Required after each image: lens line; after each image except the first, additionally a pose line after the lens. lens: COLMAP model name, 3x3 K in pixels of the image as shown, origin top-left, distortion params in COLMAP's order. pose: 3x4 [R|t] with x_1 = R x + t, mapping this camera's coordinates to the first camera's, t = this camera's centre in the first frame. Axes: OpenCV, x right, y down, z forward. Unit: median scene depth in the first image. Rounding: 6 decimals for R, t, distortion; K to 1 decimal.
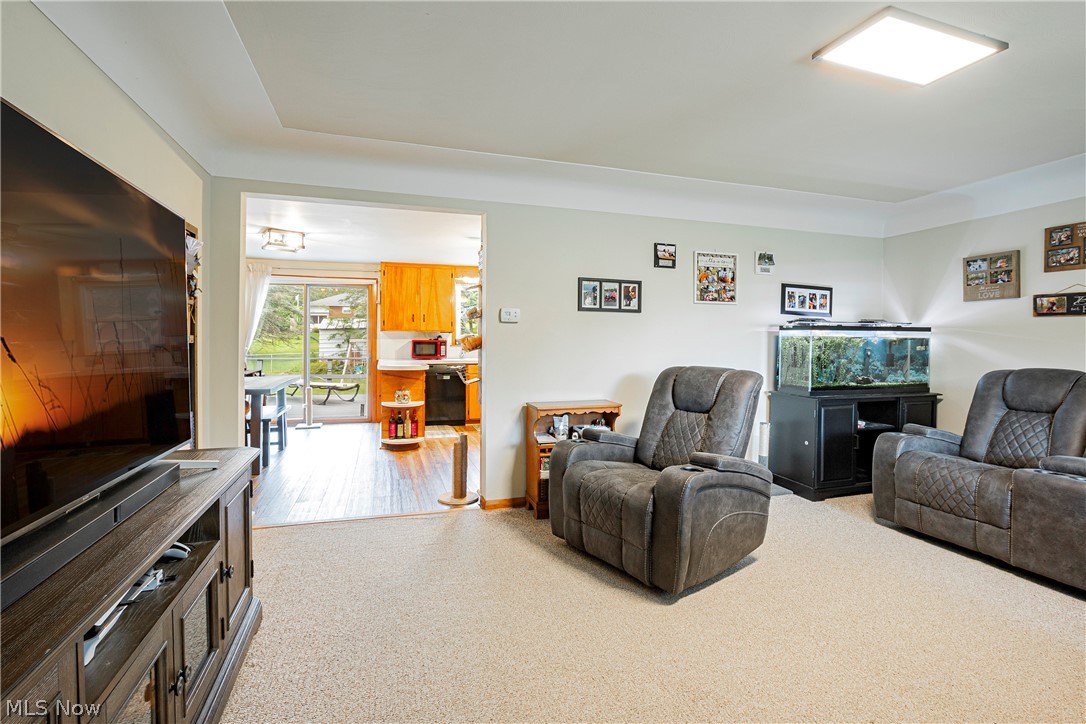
lens RADIAL K [[502.7, 0, 540.2], [0, 502.7, 344.5], [0, 0, 1]] dist [-0.014160, 0.001437]
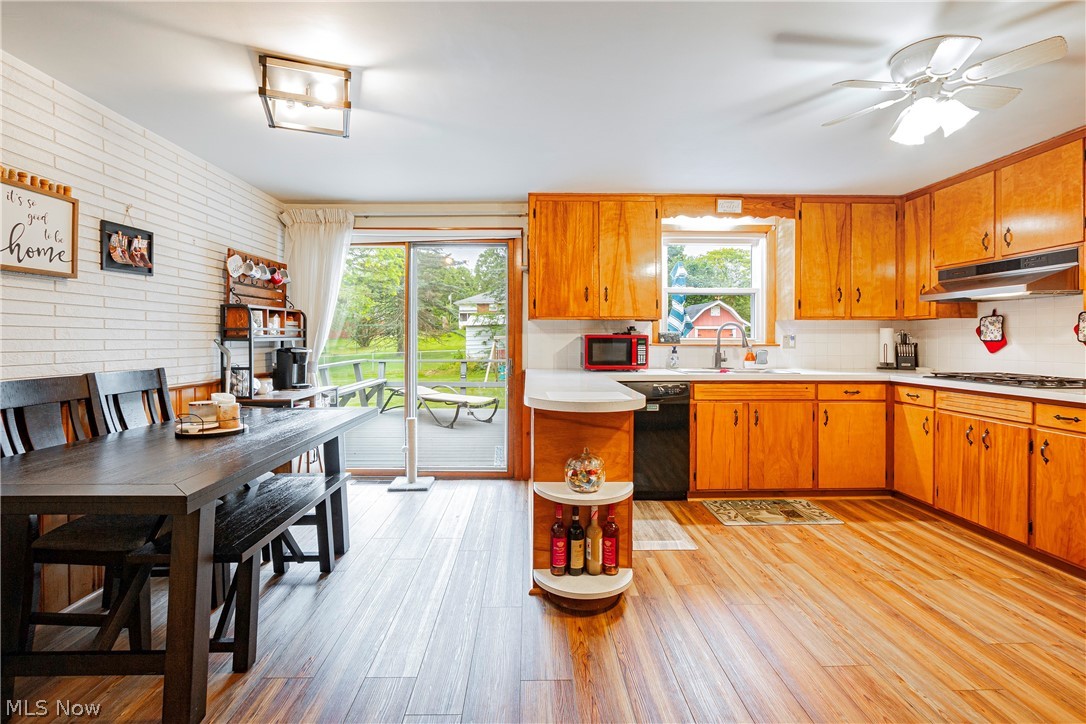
lens RADIAL K [[502.7, 0, 540.2], [0, 502.7, 344.5], [0, 0, 1]] dist [-0.014160, 0.001437]
pose [[0.961256, -0.000780, -0.275657, -0.152697], [0.002603, 0.999977, 0.006248, -0.002001], [0.275646, -0.006724, 0.961236, 0.469567]]
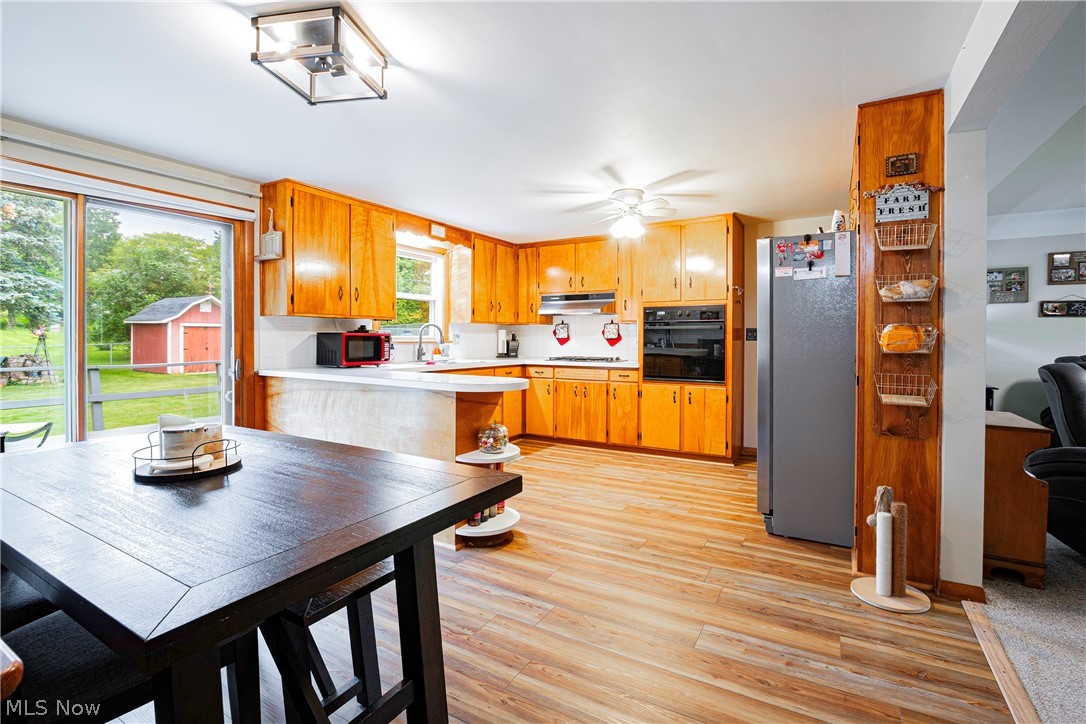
lens RADIAL K [[502.7, 0, 540.2], [0, 502.7, 344.5], [0, 0, 1]] dist [-0.014160, 0.001437]
pose [[0.741344, -0.012207, 0.671014, -0.465948], [0.004869, 0.999906, 0.012812, -0.001987], [-0.671108, -0.006231, 0.741334, 0.448582]]
